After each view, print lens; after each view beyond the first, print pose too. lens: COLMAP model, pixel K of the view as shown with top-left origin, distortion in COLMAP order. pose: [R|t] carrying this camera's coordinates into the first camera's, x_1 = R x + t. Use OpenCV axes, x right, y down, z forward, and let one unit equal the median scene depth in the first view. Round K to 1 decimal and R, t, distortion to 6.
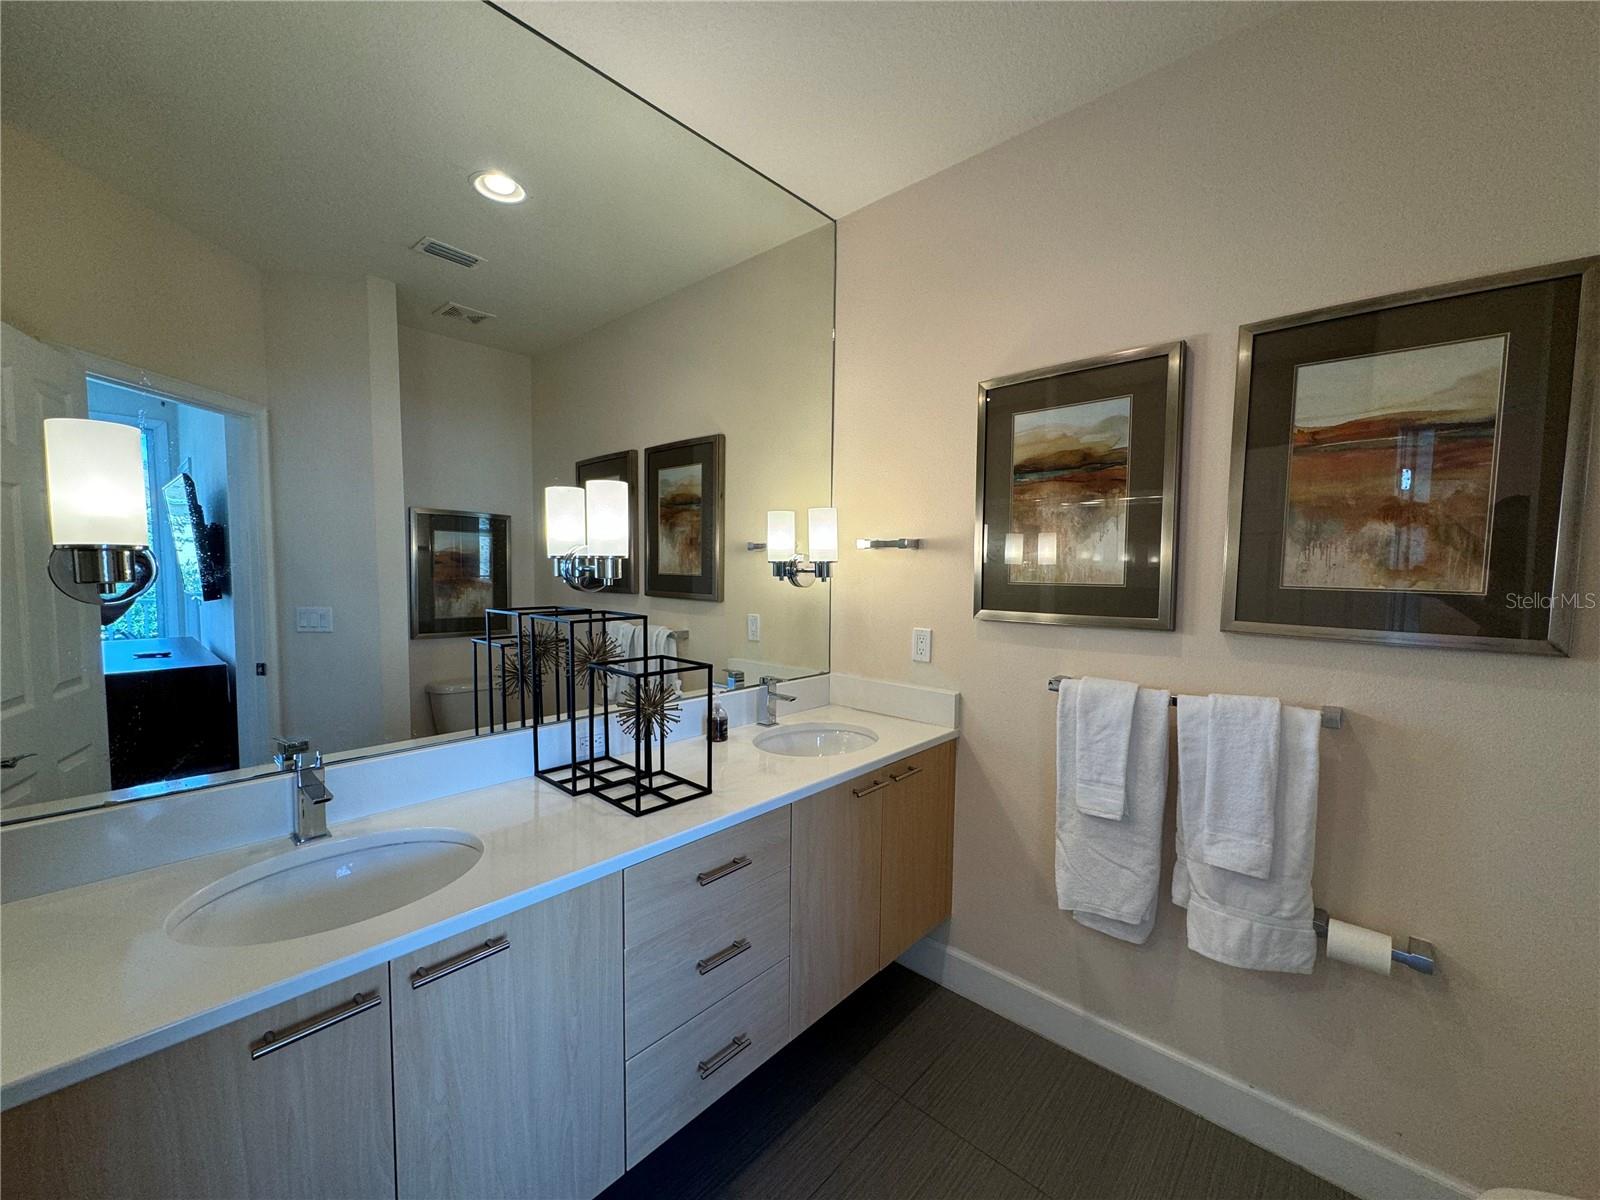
lens RADIAL K [[643.1, 0, 797.7], [0, 643.1, 604.4], [0, 0, 1]] dist [-0.000407, 0.000062]
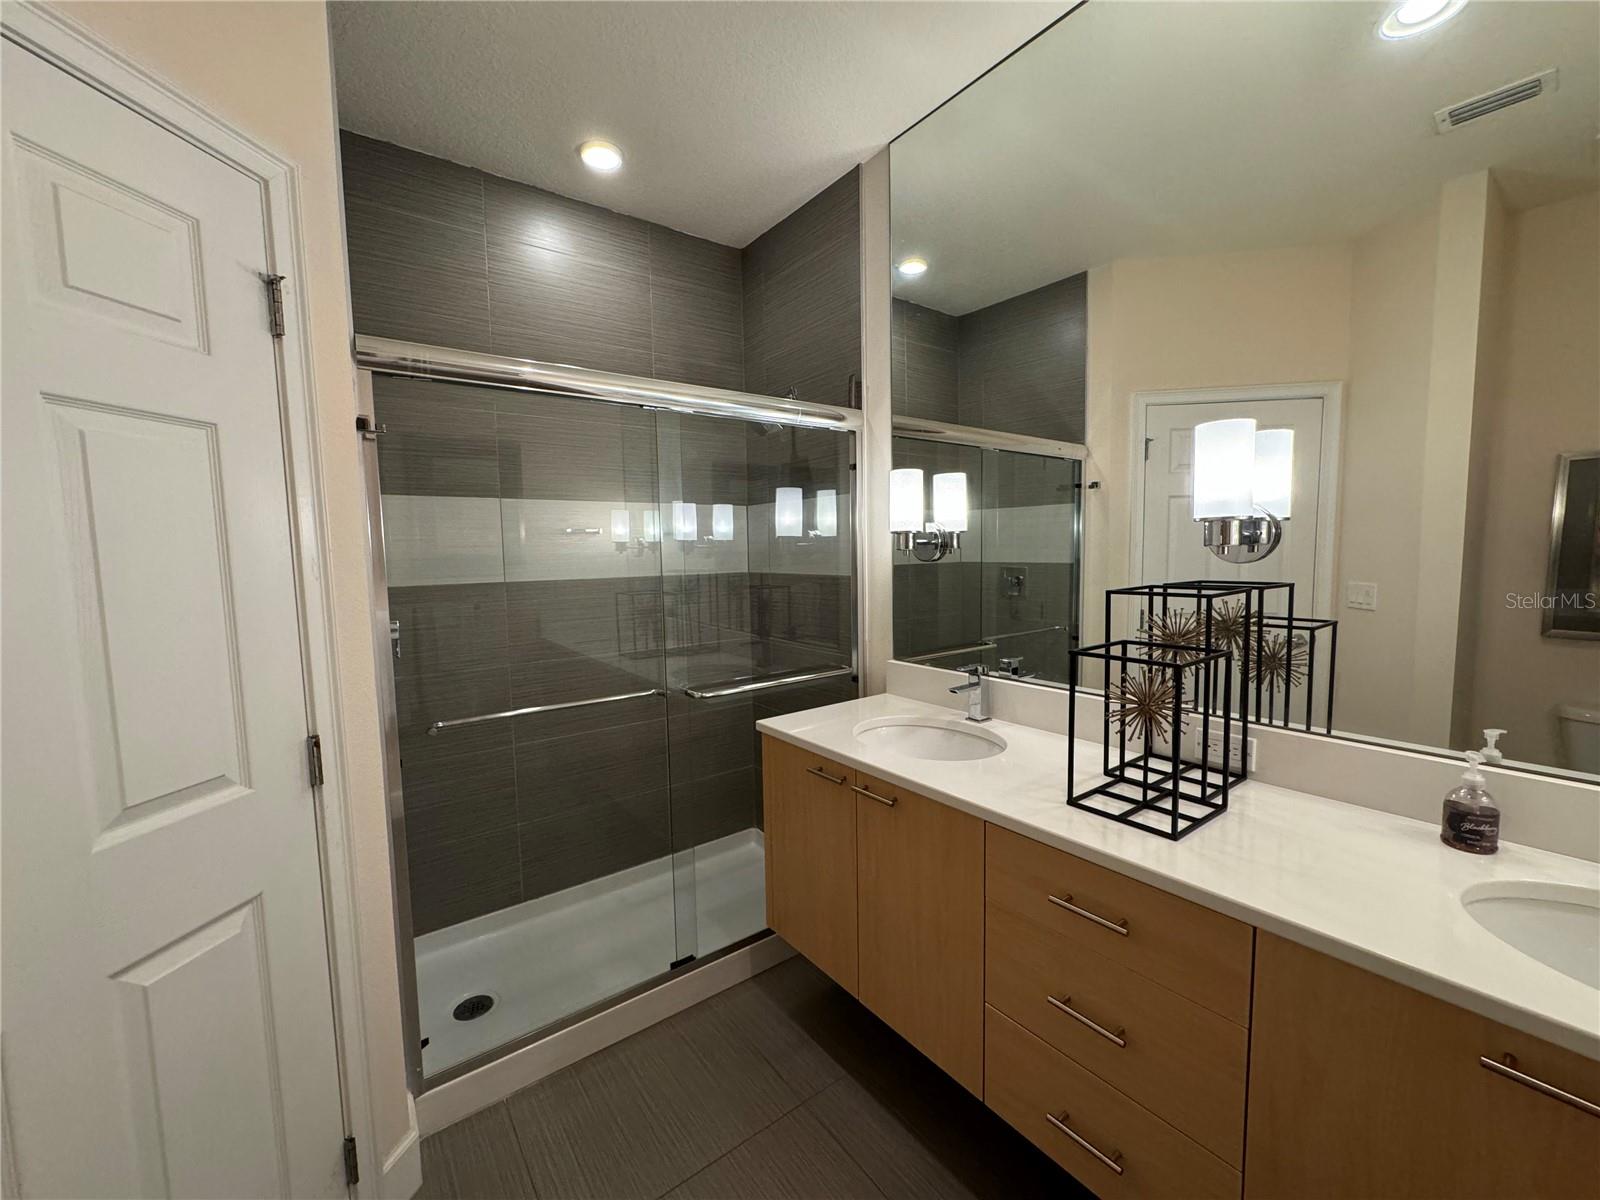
lens RADIAL K [[655.6, 0, 798.2], [0, 655.6, 592.7], [0, 0, 1]] dist [-0.000974, -0.000172]
pose [[-0.170471, 0.079610, -0.982142, 0.626219], [-0.049761, 0.994764, 0.089270, -0.031547], [0.984105, 0.064090, -0.165617, 0.660169]]
